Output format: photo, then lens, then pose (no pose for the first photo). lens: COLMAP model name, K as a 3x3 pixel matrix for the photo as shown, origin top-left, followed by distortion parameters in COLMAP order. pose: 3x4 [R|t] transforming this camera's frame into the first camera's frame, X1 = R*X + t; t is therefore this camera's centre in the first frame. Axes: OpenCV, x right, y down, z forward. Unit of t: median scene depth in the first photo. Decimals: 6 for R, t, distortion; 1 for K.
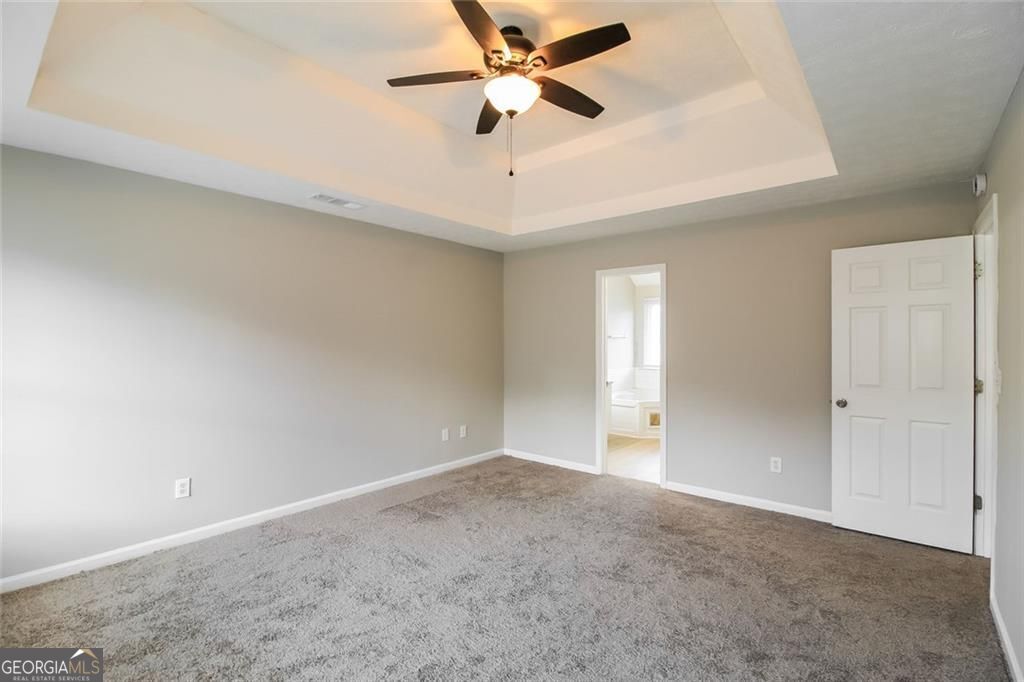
lens RADIAL K [[480.0, 0, 512.0], [0, 480.0, 341.0], [0, 0, 1]] dist [0.003635, -0.008574]
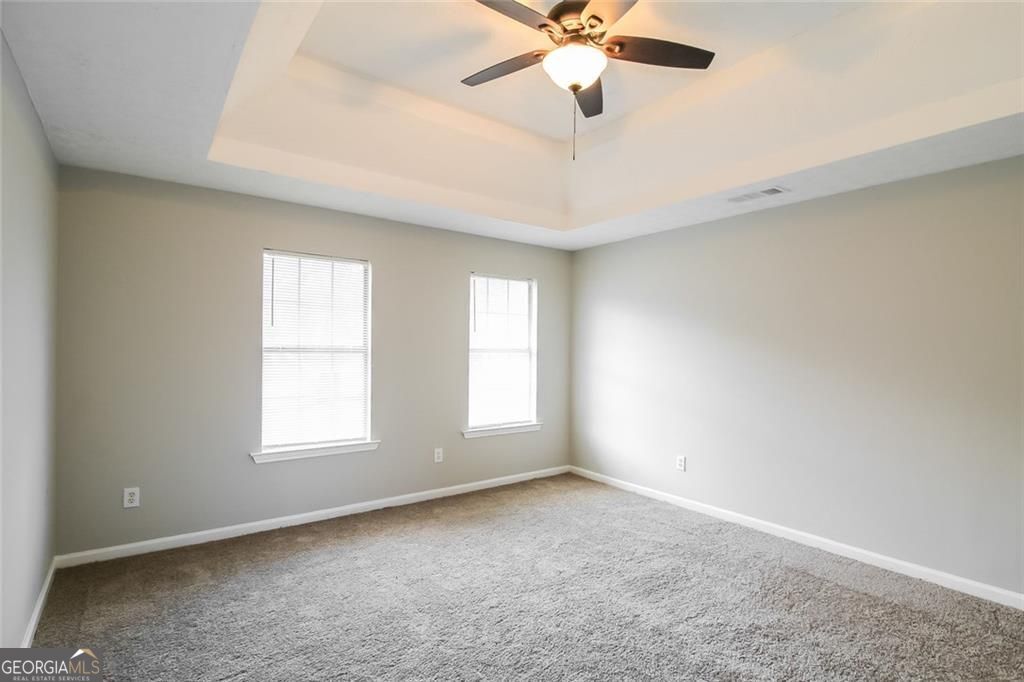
lens RADIAL K [[480.0, 0, 512.0], [0, 480.0, 341.0], [0, 0, 1]] dist [0.003635, -0.008574]
pose [[-0.220268, -0.013865, -0.975341, 0.677059], [-0.010359, 0.999876, -0.011874, -0.001042], [0.975384, 0.007488, -0.220384, 0.835449]]
